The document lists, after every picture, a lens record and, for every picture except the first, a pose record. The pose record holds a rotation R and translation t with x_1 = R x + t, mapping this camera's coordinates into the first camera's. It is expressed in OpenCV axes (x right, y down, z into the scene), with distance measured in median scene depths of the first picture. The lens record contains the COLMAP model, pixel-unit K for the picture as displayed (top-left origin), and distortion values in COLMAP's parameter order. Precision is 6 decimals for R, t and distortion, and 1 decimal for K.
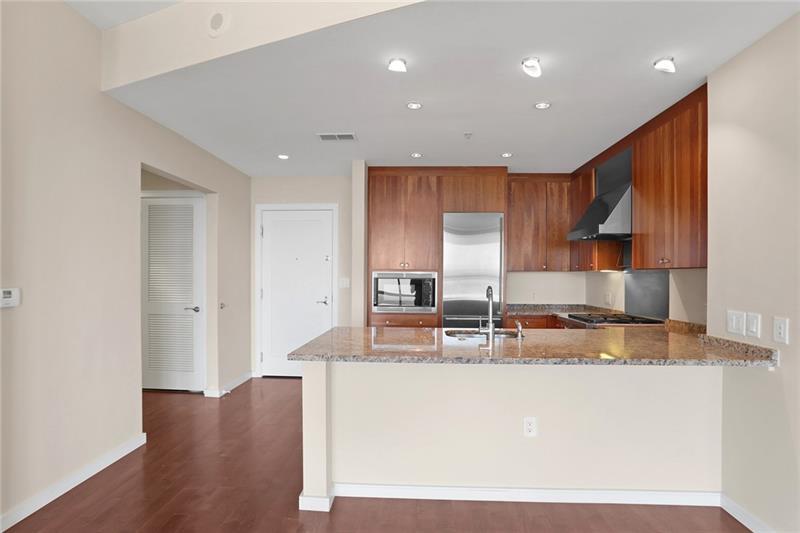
lens RADIAL K [[399.3, 0, 418.2], [0, 399.3, 268.4], [0, 0, 1]] dist [-0.005016, 0.009477]
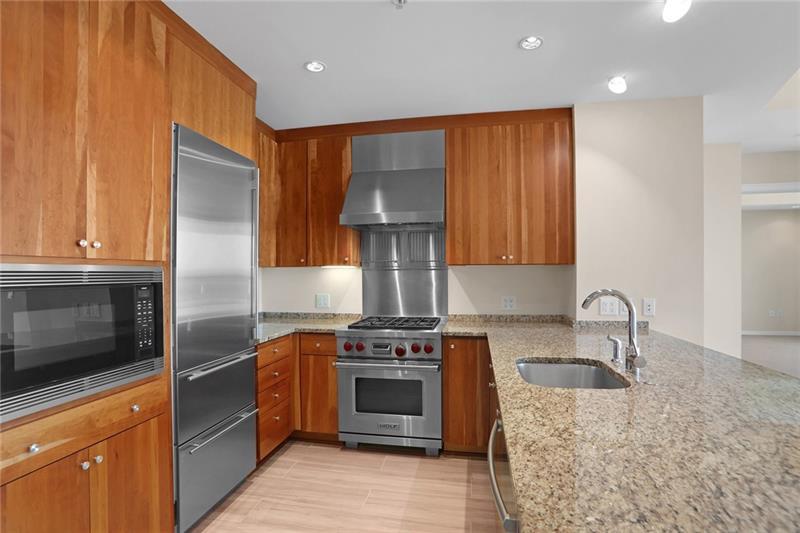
lens RADIAL K [[399.3, 0, 418.2], [0, 399.3, 268.4], [0, 0, 1]] dist [-0.005016, 0.009477]
pose [[0.197948, 0.003842, 0.980205, -0.380908], [-0.005627, 0.999980, -0.002783, 0.013114], [-0.980196, -0.004965, 0.197966, 0.877612]]
